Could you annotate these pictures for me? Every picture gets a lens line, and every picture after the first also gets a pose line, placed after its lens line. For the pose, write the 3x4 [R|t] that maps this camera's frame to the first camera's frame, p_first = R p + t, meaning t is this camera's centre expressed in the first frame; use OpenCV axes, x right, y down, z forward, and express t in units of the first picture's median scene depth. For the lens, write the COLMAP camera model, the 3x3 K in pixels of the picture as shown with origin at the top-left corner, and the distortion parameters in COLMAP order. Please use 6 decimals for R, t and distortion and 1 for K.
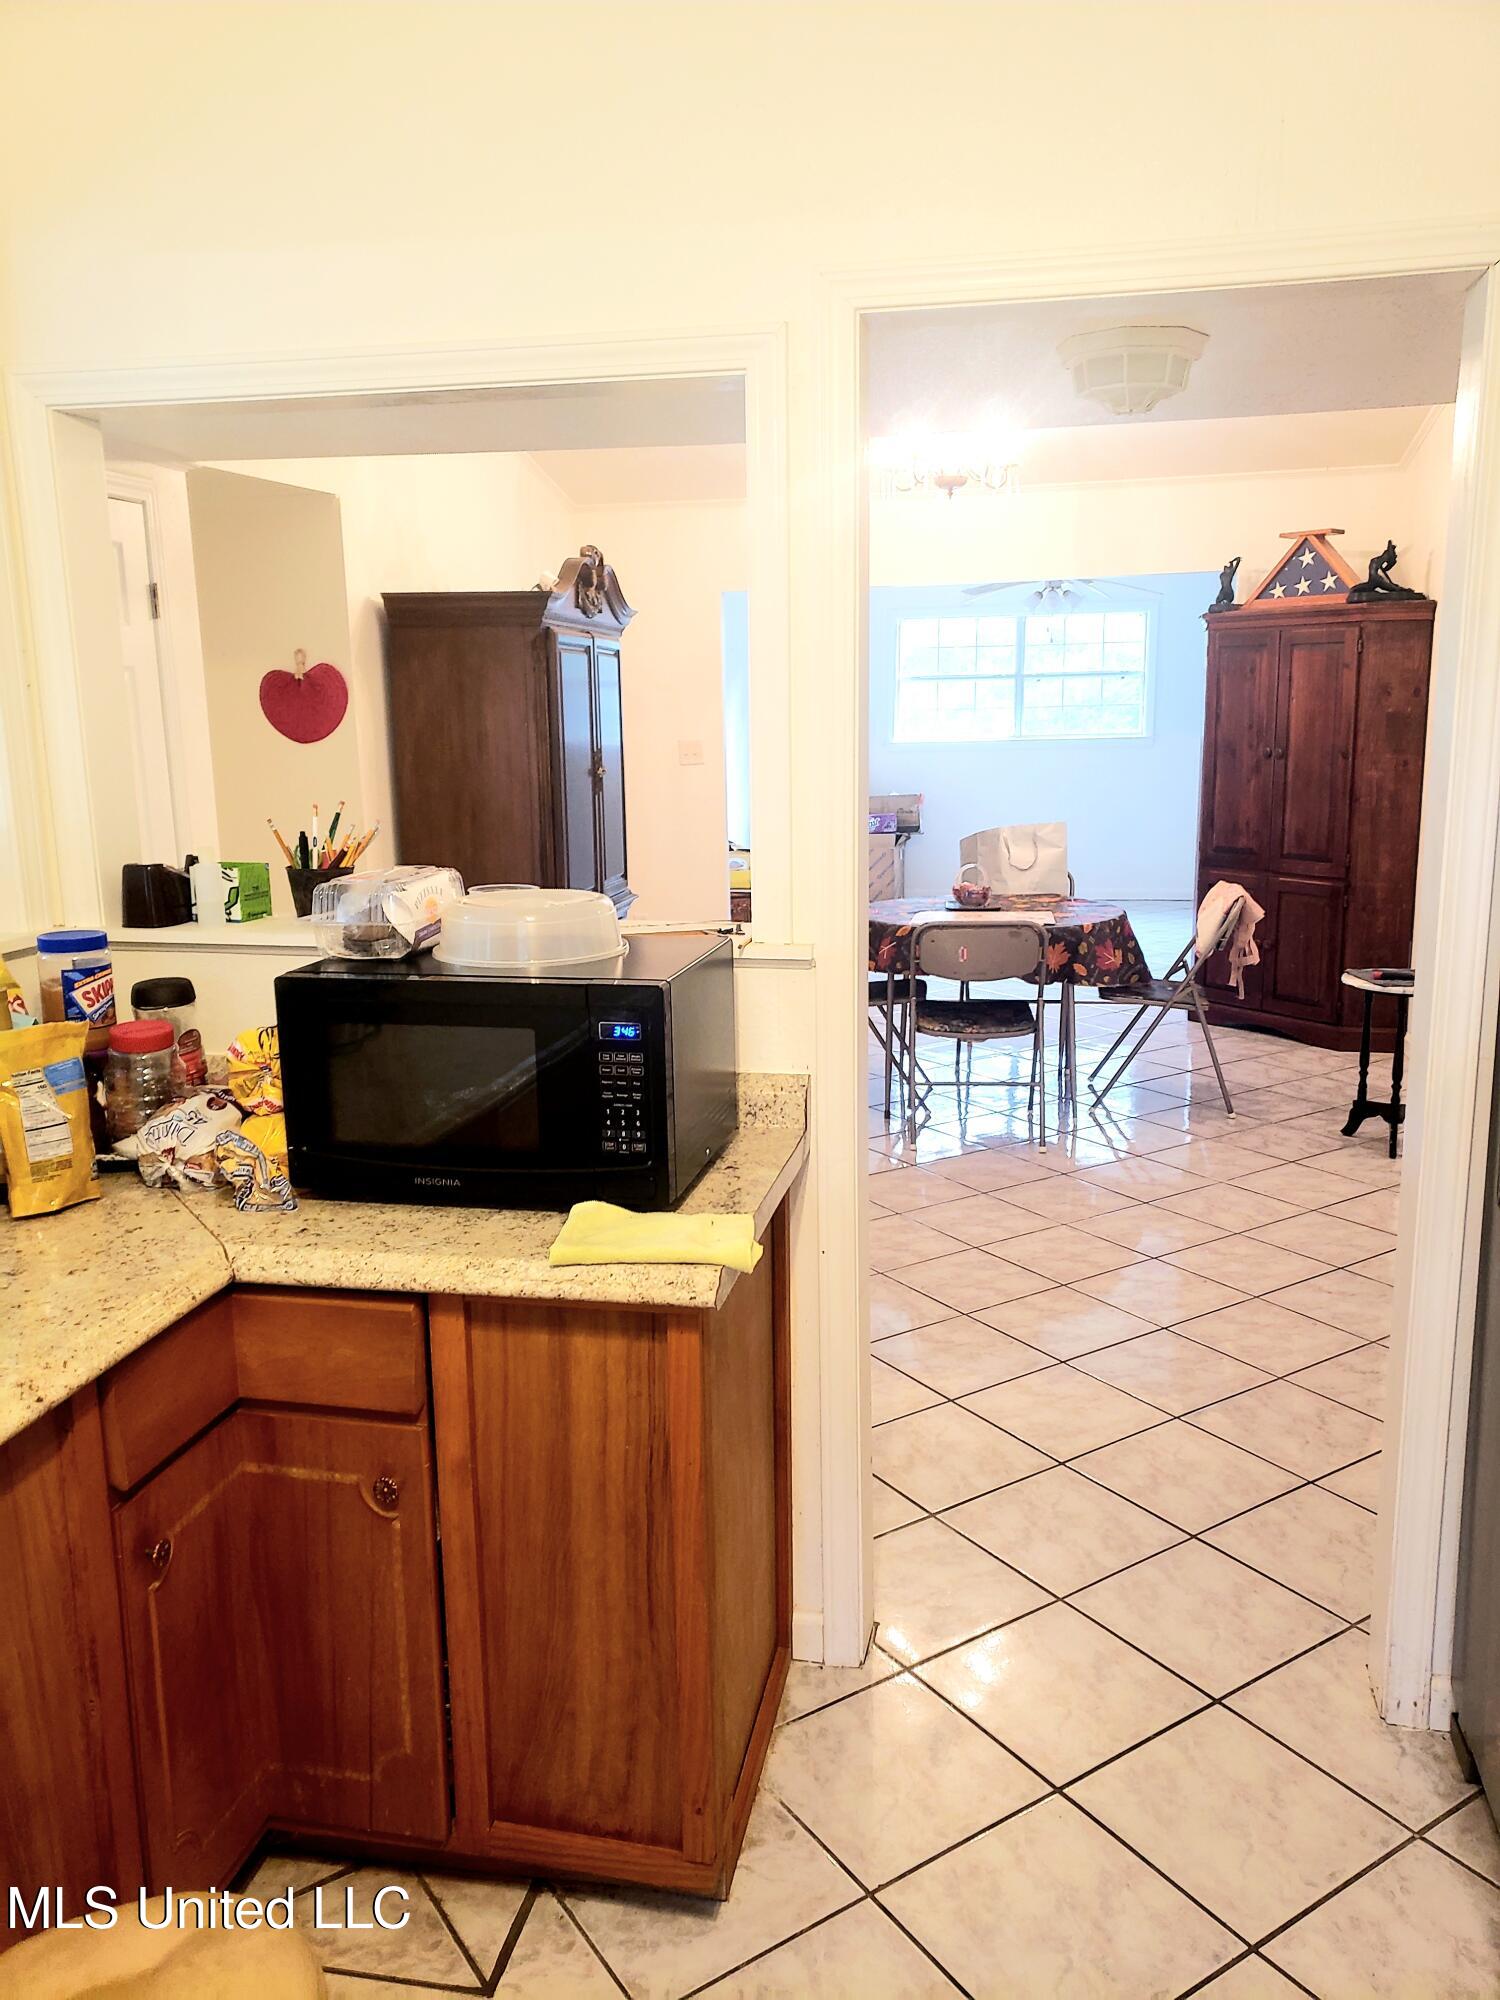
lens RADIAL K [[1554.5, 0, 750.0], [0, 1554.5, 1000.0], [0, 0, 1]] dist [-0.014091, 0.052683]
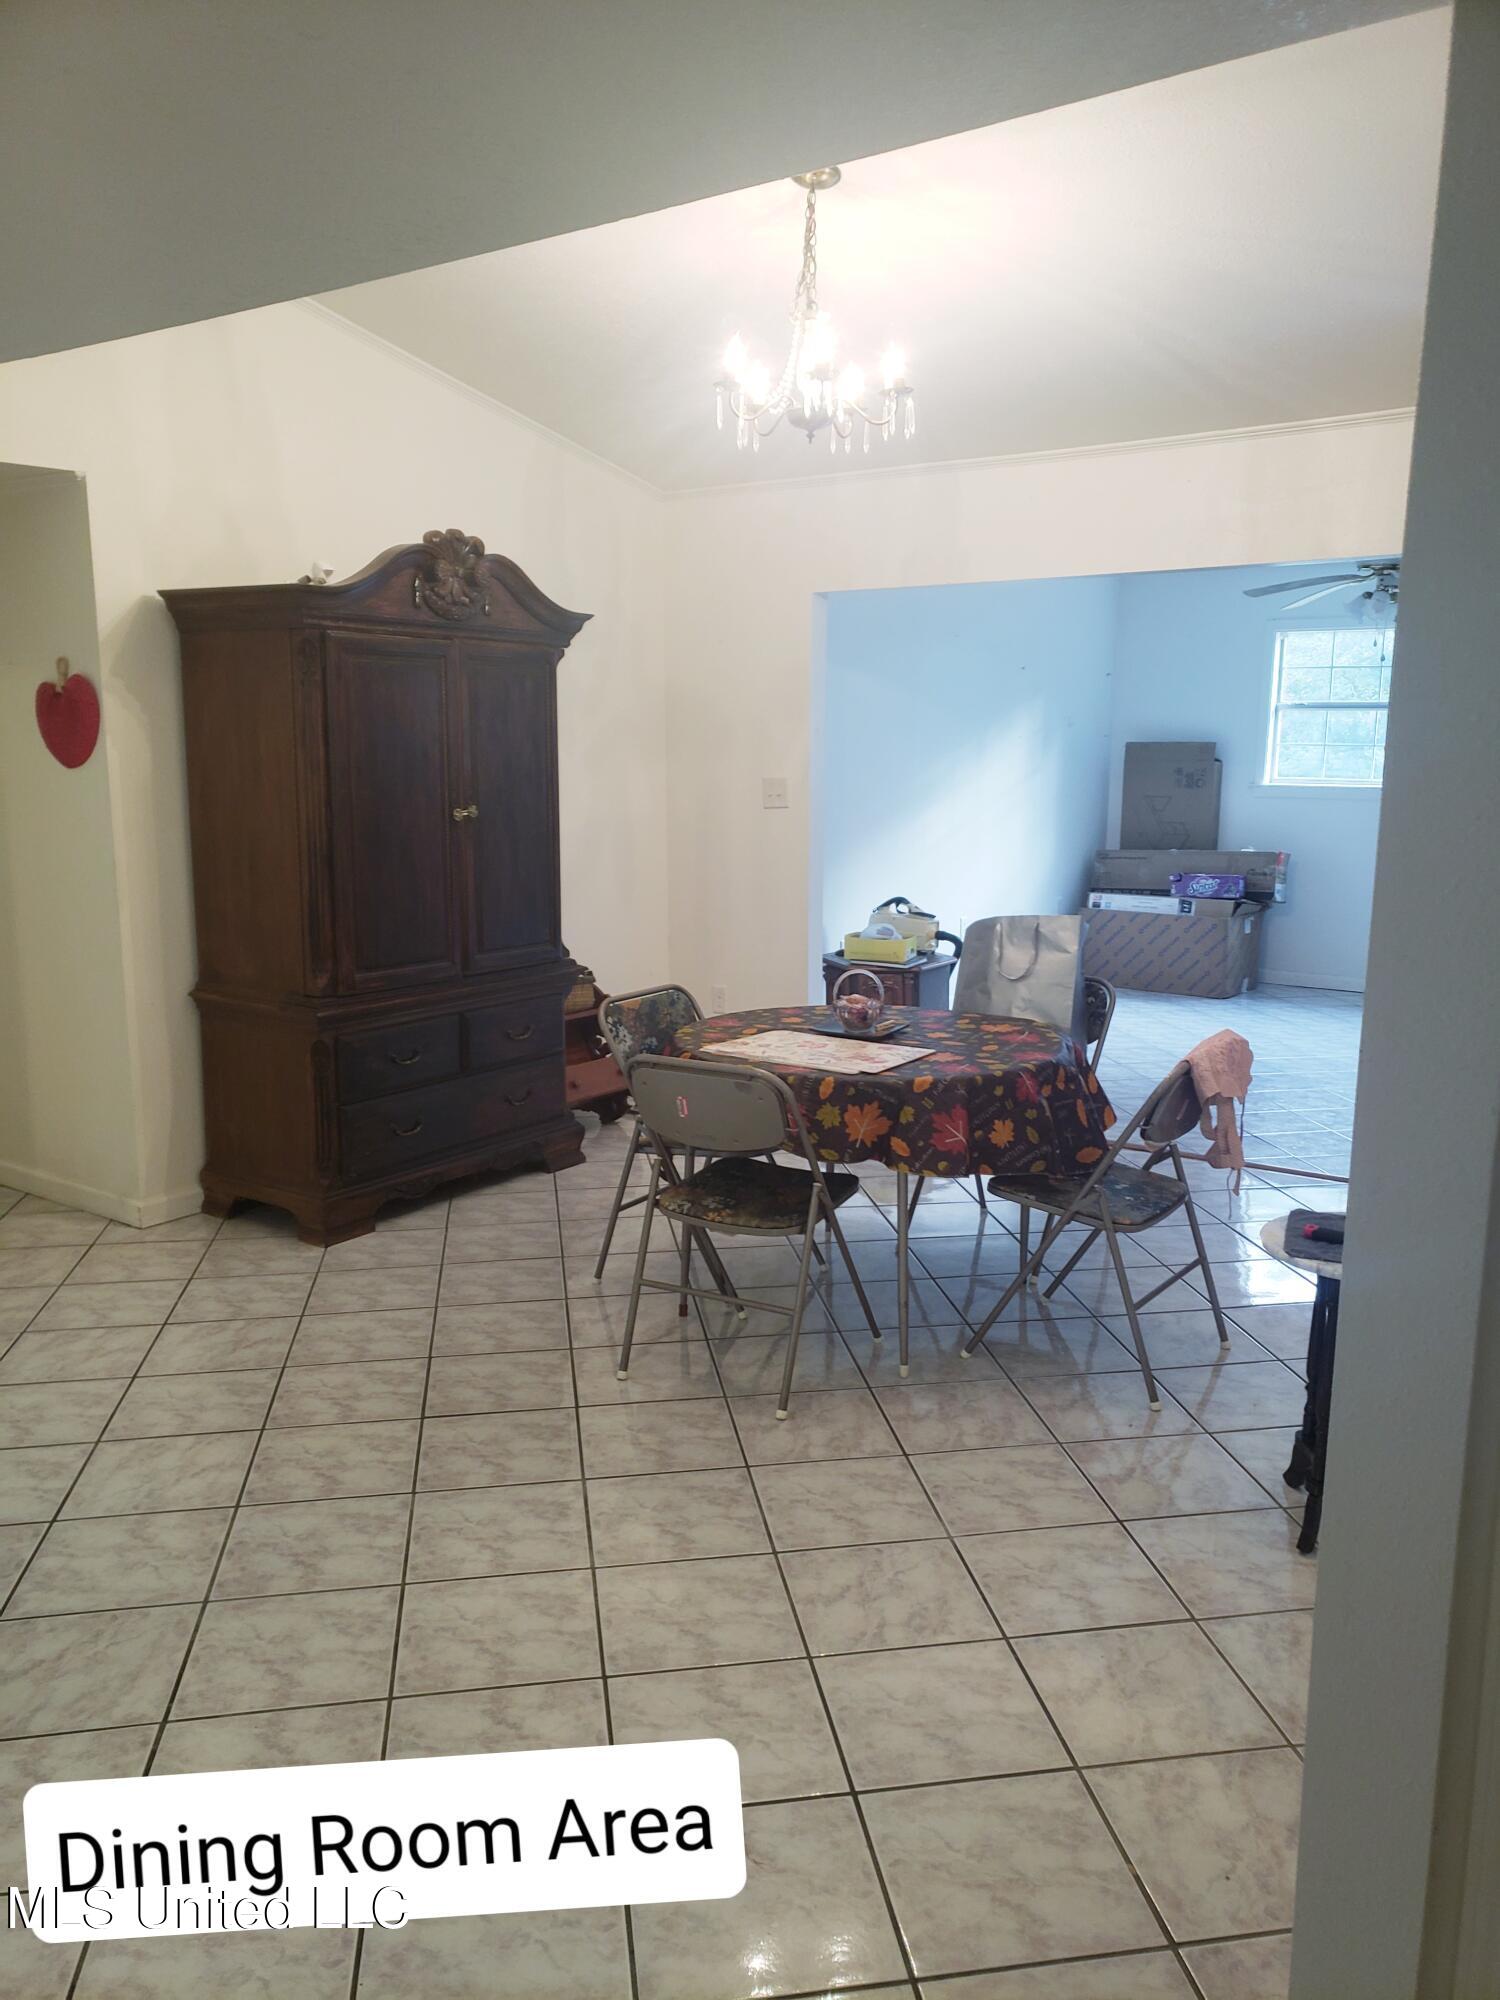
lens RADIAL K [[1554.5, 0, 750.0], [0, 1554.5, 1000.0], [0, 0, 1]] dist [-0.014091, 0.052683]
pose [[0.911622, 0.089324, -0.401207, 0.407076], [-0.095824, 0.995391, 0.003881, -0.076712], [0.399704, 0.034907, 0.915979, 0.371636]]
